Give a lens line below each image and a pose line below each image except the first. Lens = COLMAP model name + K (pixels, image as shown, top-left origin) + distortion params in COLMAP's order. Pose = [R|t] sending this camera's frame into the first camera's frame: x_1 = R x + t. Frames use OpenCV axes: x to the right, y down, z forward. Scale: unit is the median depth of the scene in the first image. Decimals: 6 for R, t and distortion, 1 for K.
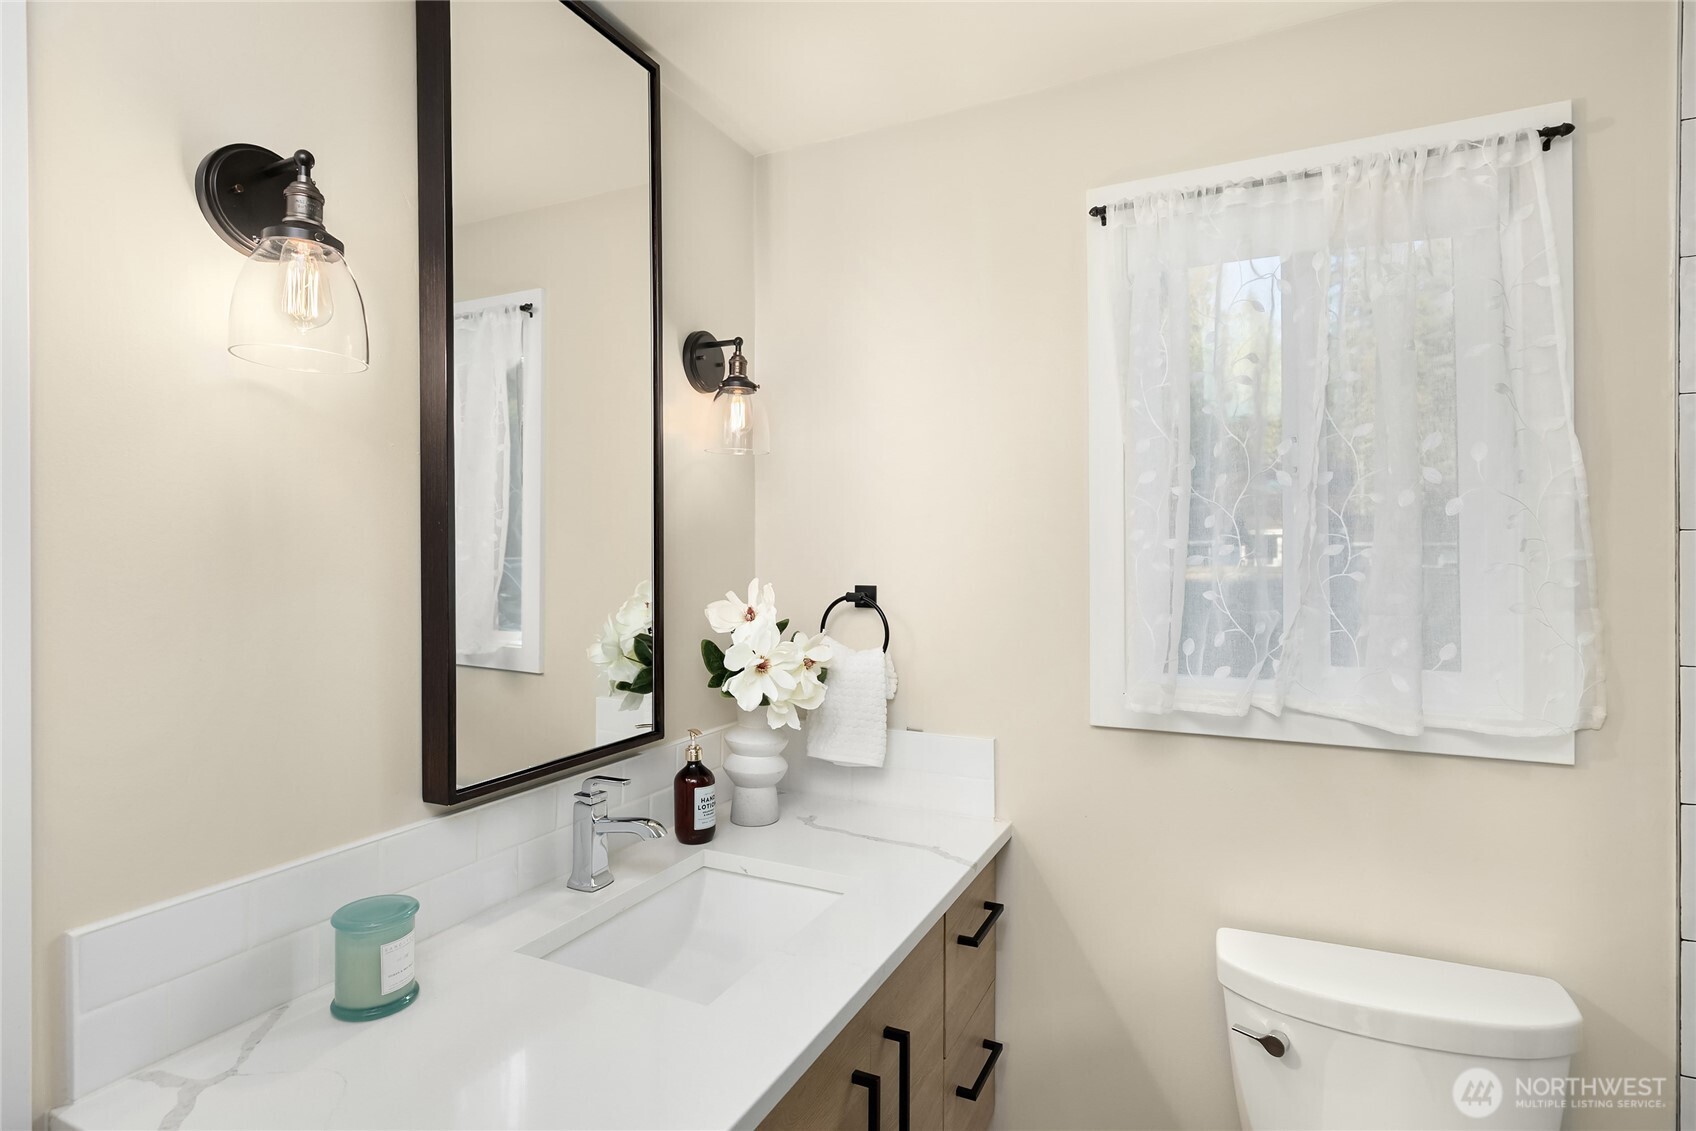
lens RADIAL K [[832.8, 0, 851.3], [0, 832.8, 552.7], [0, 0, 1]] dist [0.000871, 0.000148]
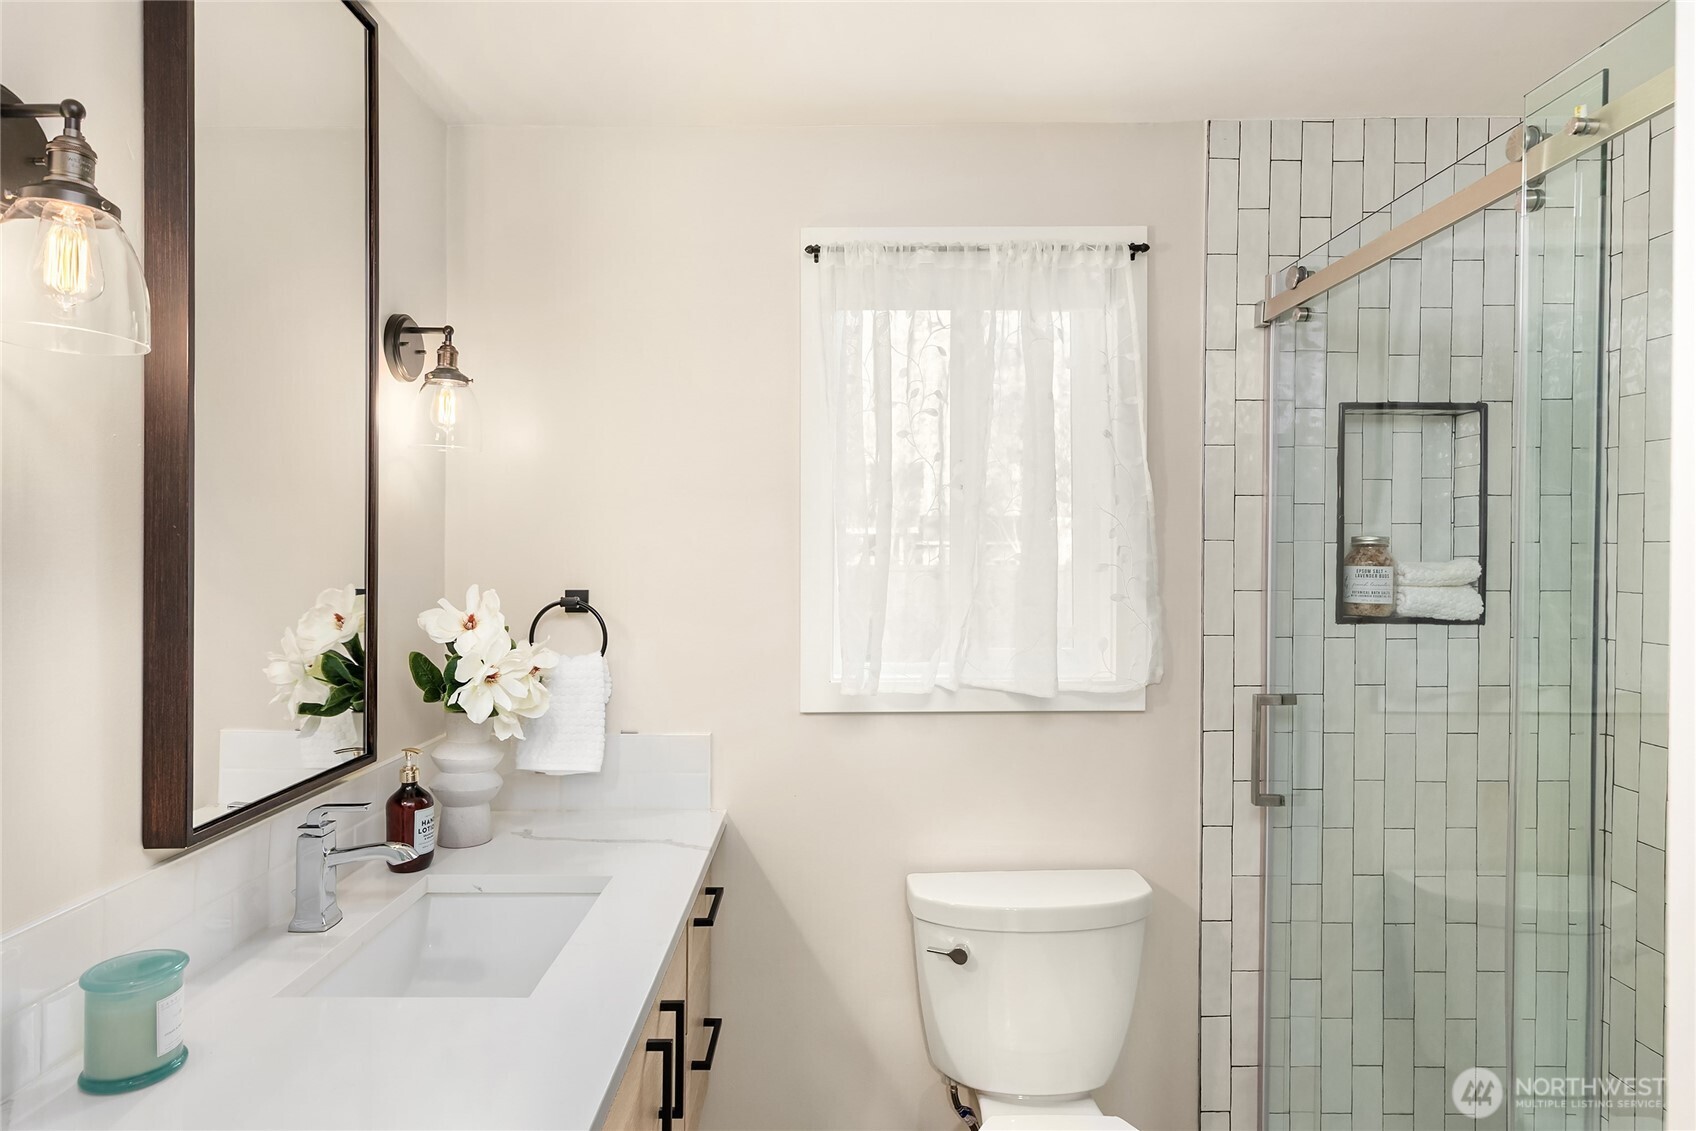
lens RADIAL K [[880.6, 0, 849.4], [0, 880.6, 564.1], [0, 0, 1]] dist [0.001143, -0.007515]
pose [[0.905942, -0.005976, 0.423360, -0.172258], [0.000517, 0.999915, 0.013006, -0.005673], [-0.423402, -0.011564, 0.905868, -0.096961]]
